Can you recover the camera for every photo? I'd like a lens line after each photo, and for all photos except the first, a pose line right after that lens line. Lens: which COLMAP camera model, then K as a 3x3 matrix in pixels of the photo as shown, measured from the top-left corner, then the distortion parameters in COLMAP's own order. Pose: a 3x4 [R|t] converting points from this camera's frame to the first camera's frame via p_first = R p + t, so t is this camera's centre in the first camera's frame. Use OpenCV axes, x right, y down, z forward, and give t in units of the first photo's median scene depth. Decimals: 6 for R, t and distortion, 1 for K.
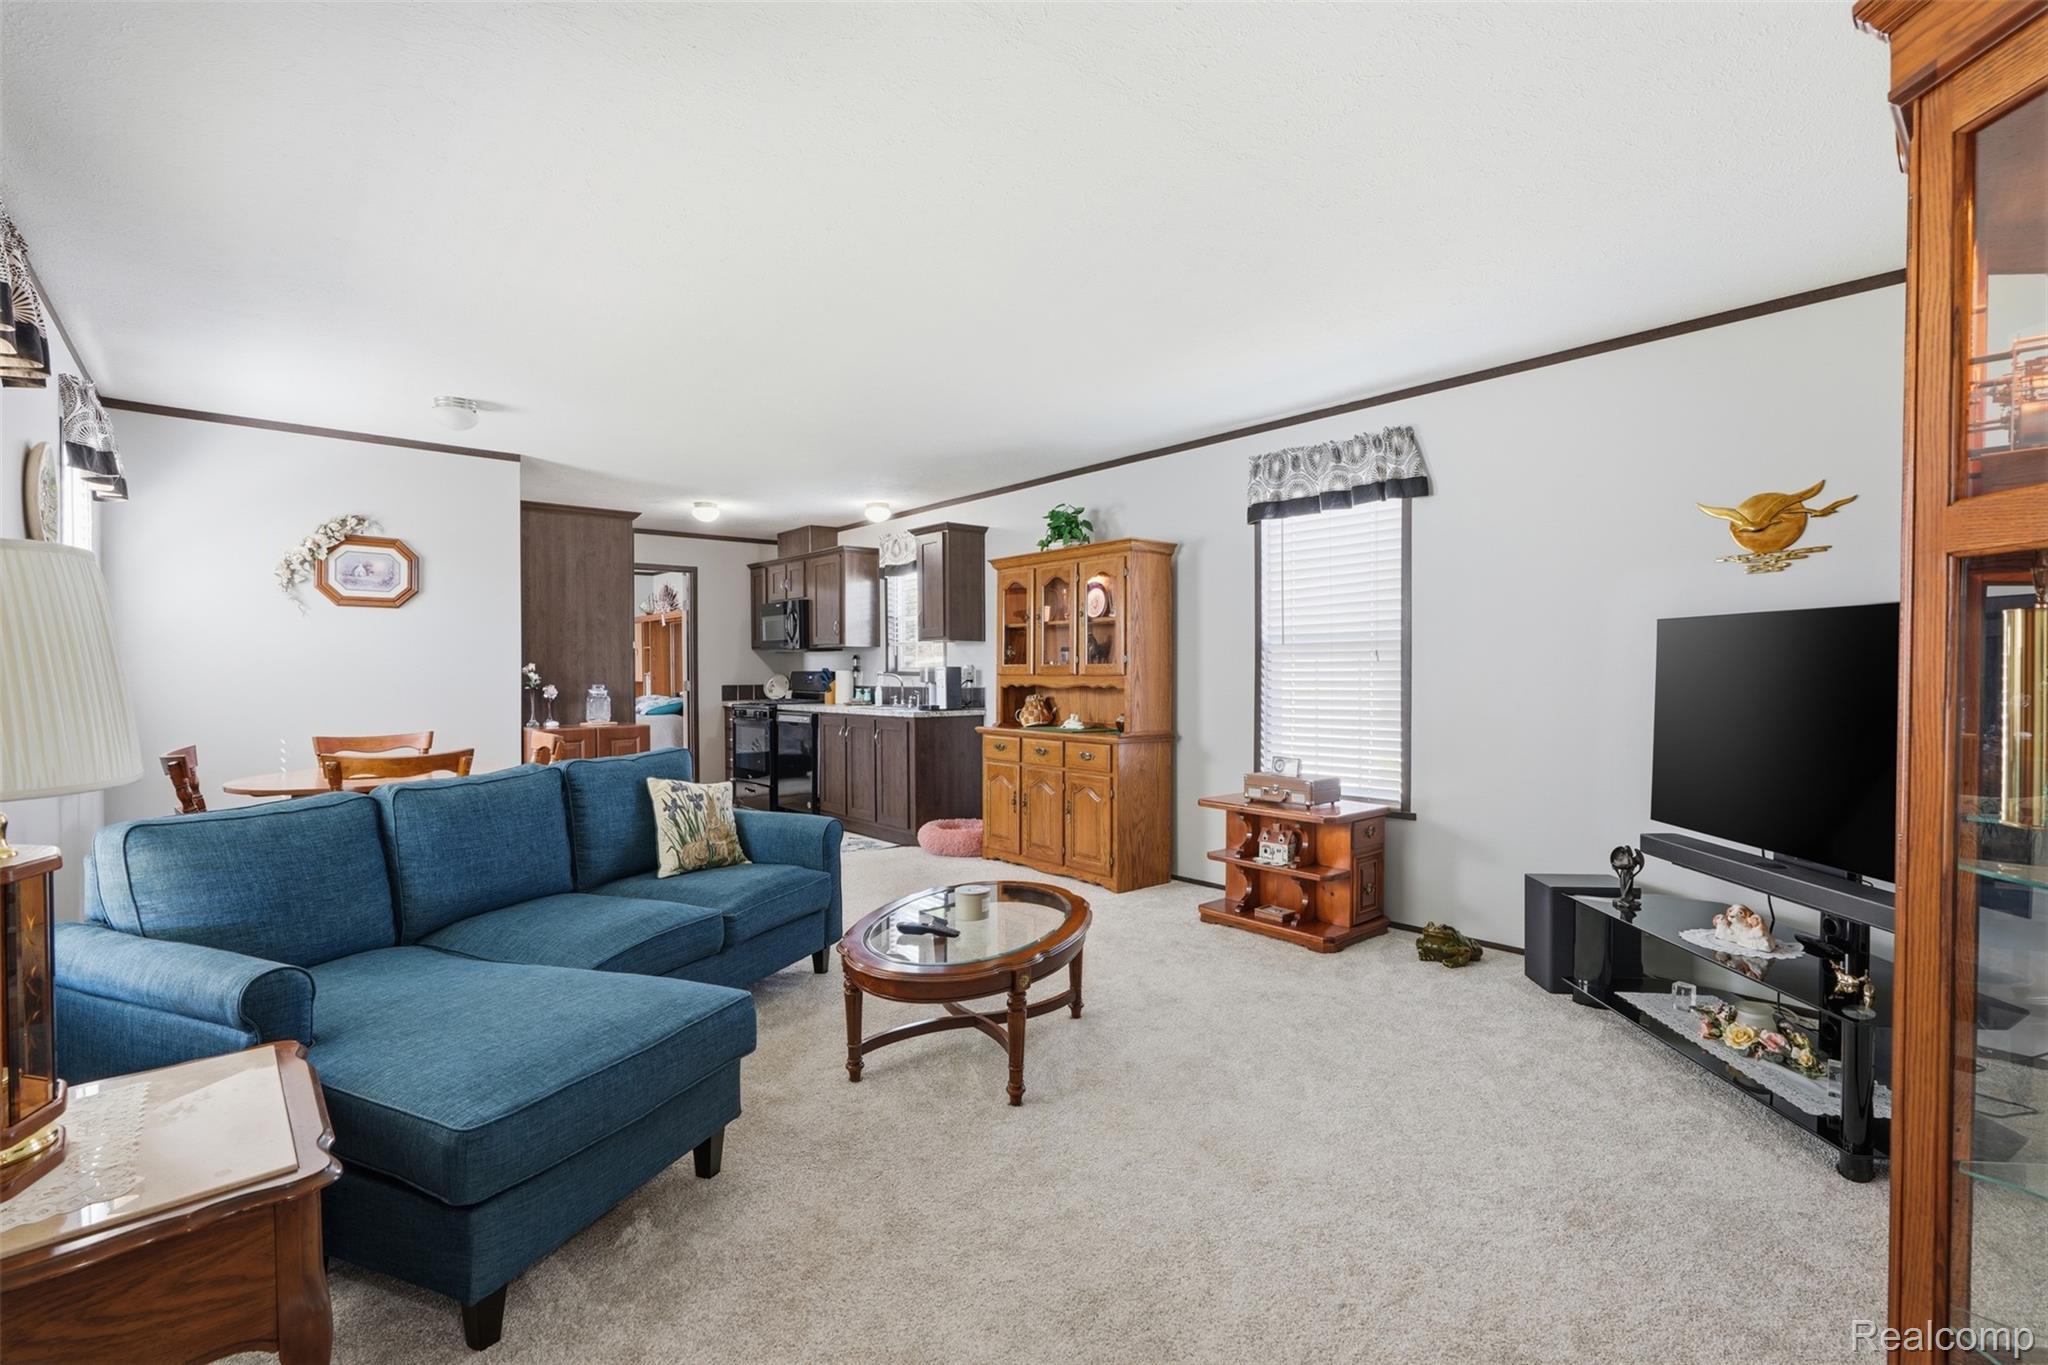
lens RADIAL K [[915.4, 0, 1039.5], [0, 915.4, 673.4], [0, 0, 1]] dist [-0.002895, 0.000231]
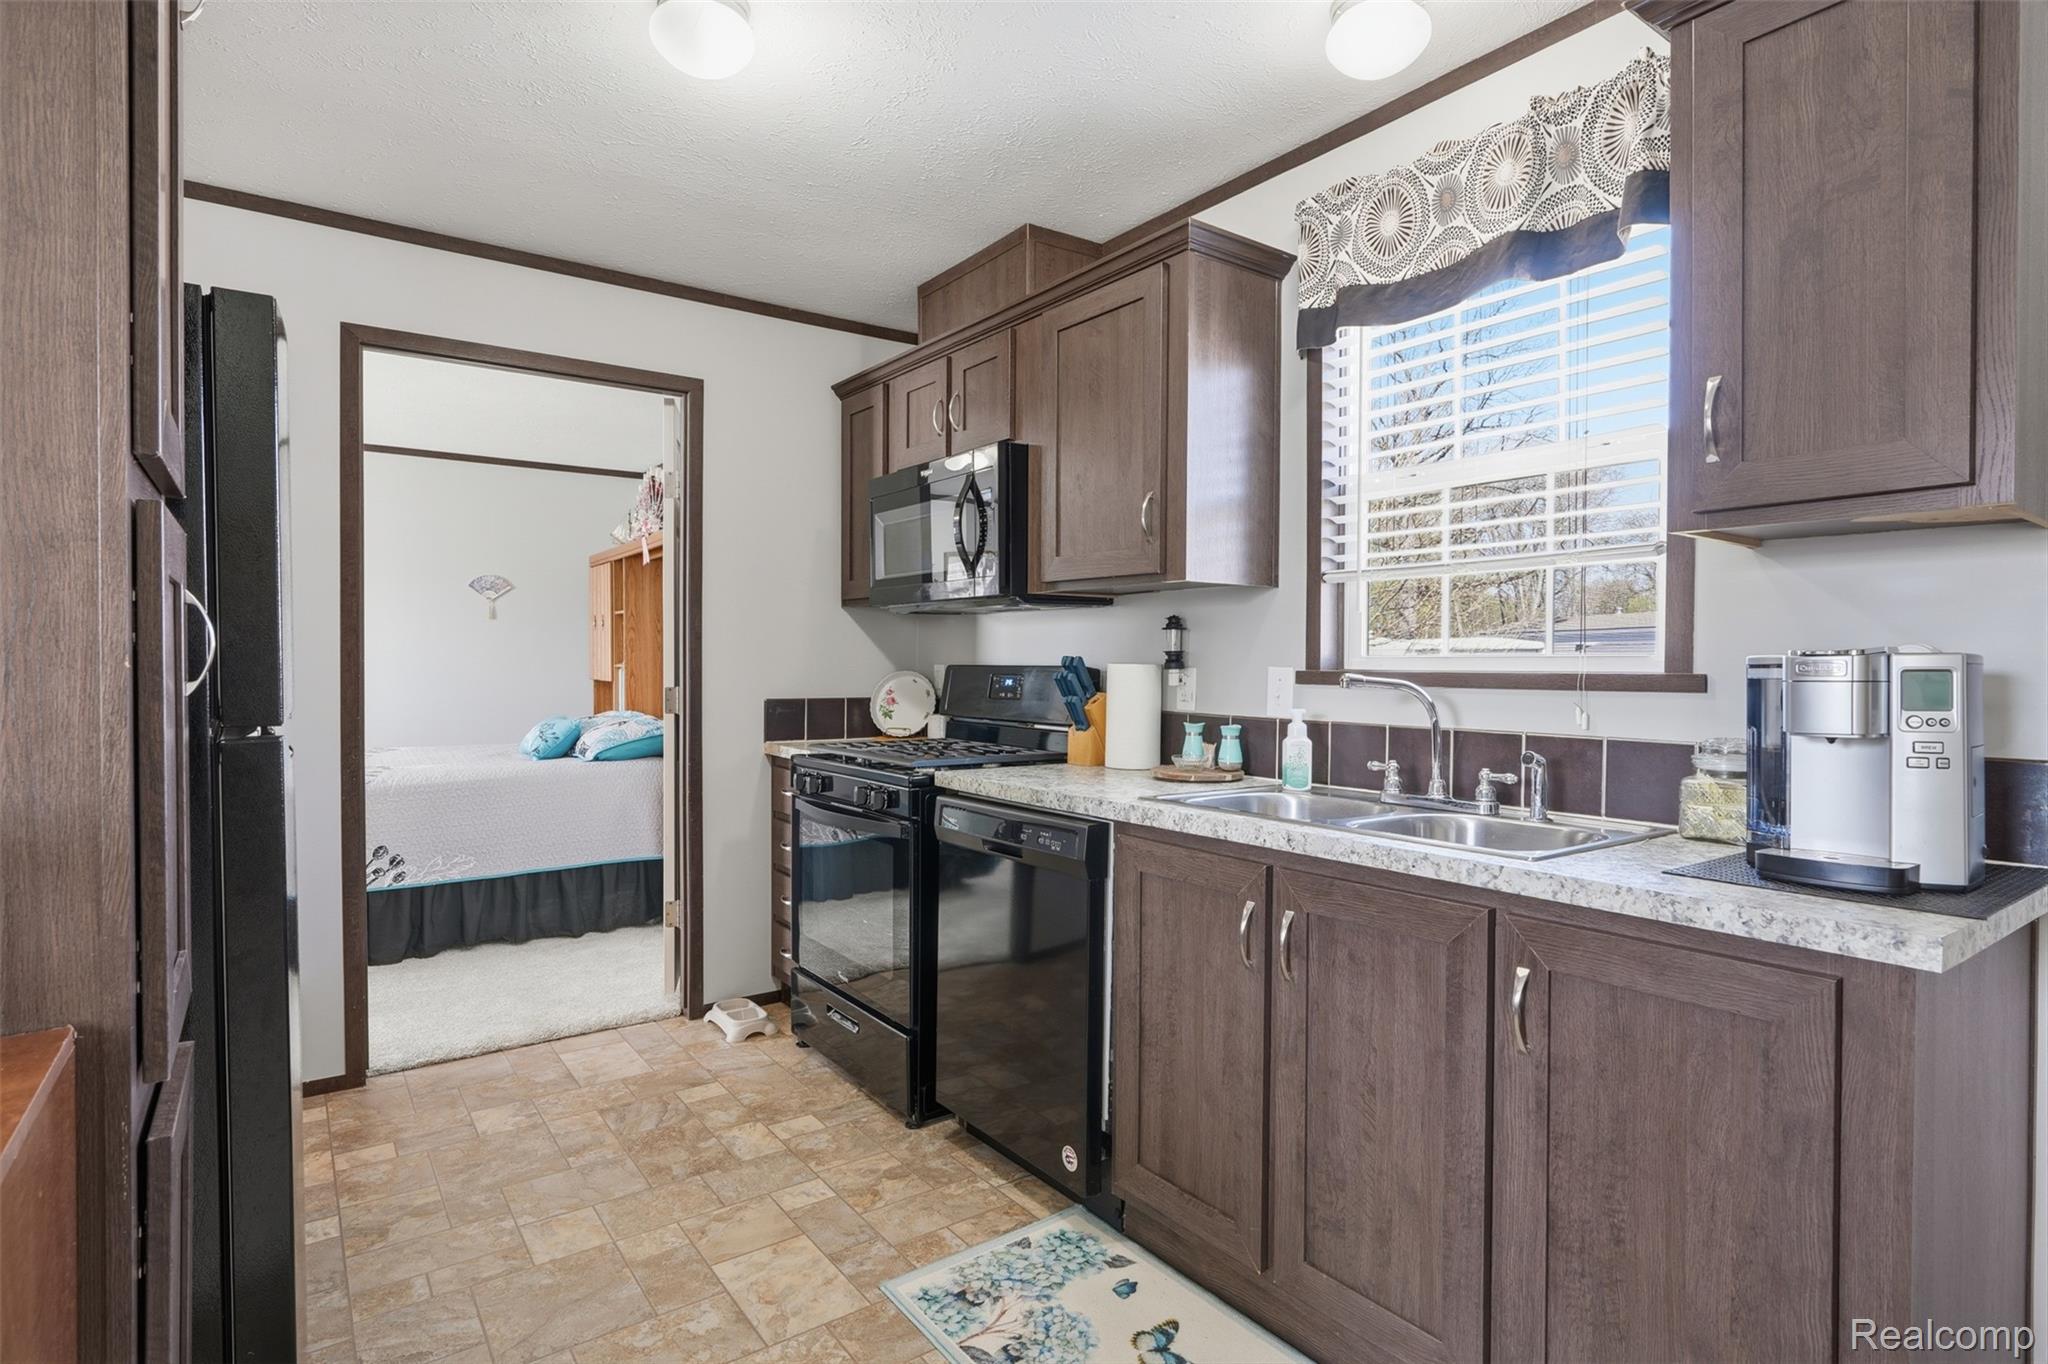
lens RADIAL K [[1053.7, 0, 1033.9], [0, 1053.7, 677.0], [0, 0, 1]] dist [0.002242, 0.000809]
pose [[0.995777, 0.012219, -0.090986, -0.220391], [-0.011355, 0.999885, 0.010006, -0.002035], [0.091098, -0.008931, 0.995802, 0.644863]]
